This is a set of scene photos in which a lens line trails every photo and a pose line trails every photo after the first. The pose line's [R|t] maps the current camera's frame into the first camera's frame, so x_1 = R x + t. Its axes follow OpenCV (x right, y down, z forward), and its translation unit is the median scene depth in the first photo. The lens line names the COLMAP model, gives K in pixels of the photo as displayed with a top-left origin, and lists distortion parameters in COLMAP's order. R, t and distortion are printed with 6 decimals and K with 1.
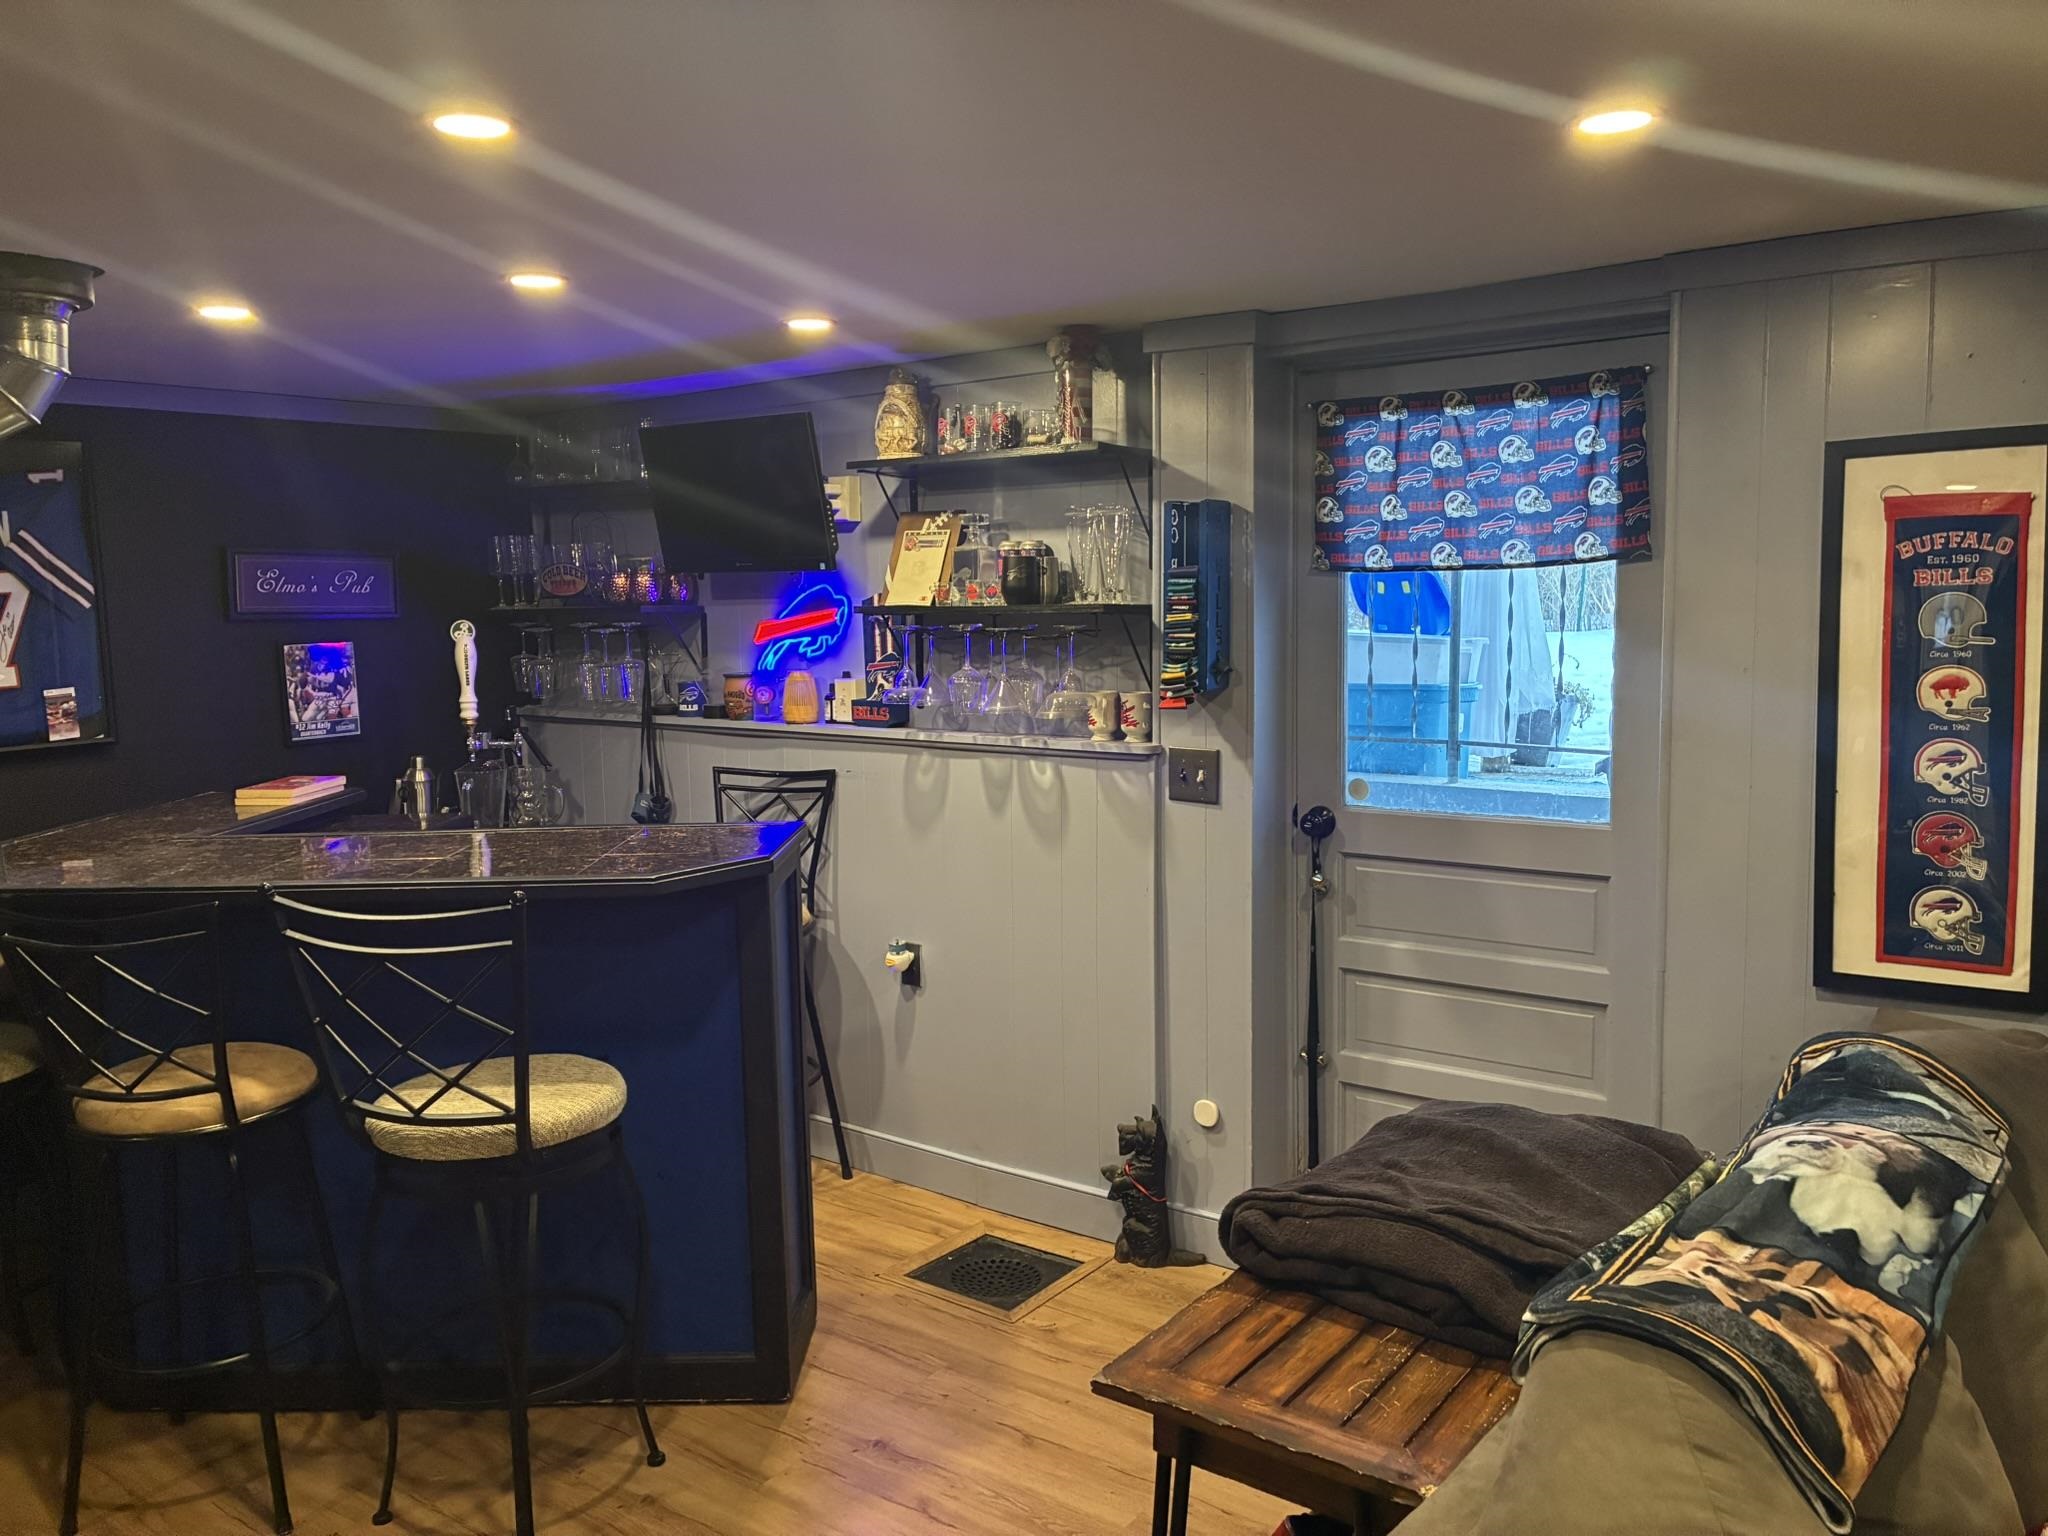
lens RADIAL K [[1543.6, 0, 1009.5], [0, 1543.6, 774.0], [0, 0, 1]] dist [0.061765, -0.078362]
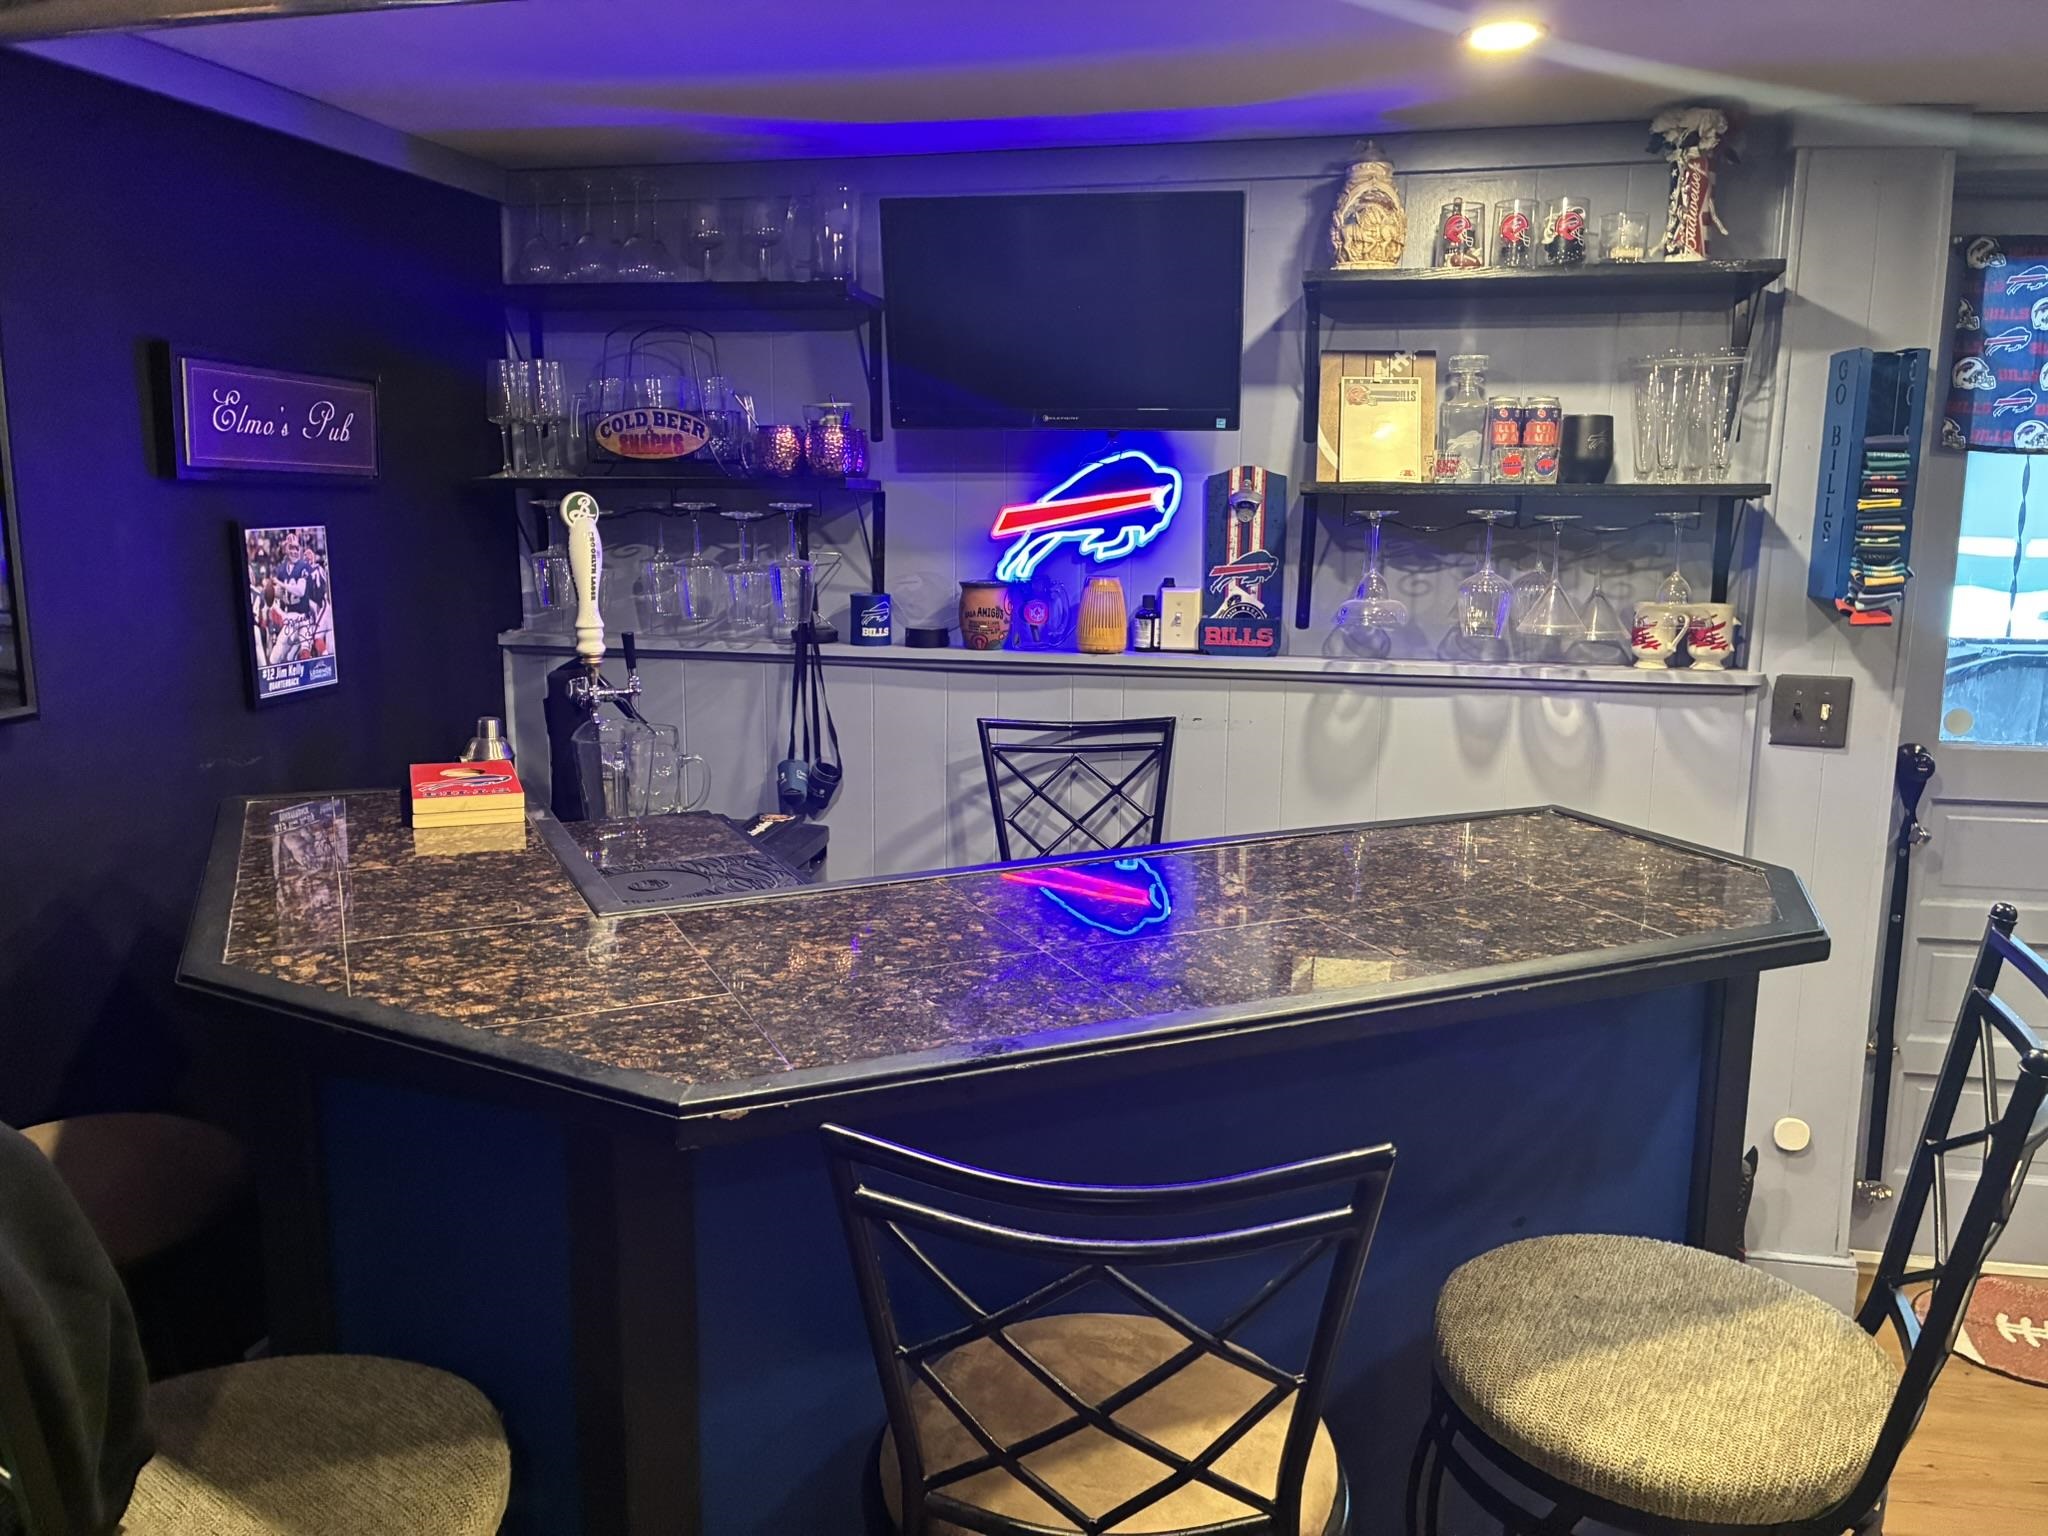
lens RADIAL K [[1543.6, 0, 1009.5], [0, 1543.6, 774.0], [0, 0, 1]] dist [0.061765, -0.078362]
pose [[0.901896, -0.052756, 0.428718, -0.489713], [0.027569, 0.997521, 0.064752, -0.024925], [-0.431072, -0.046580, 0.901115, 0.394104]]
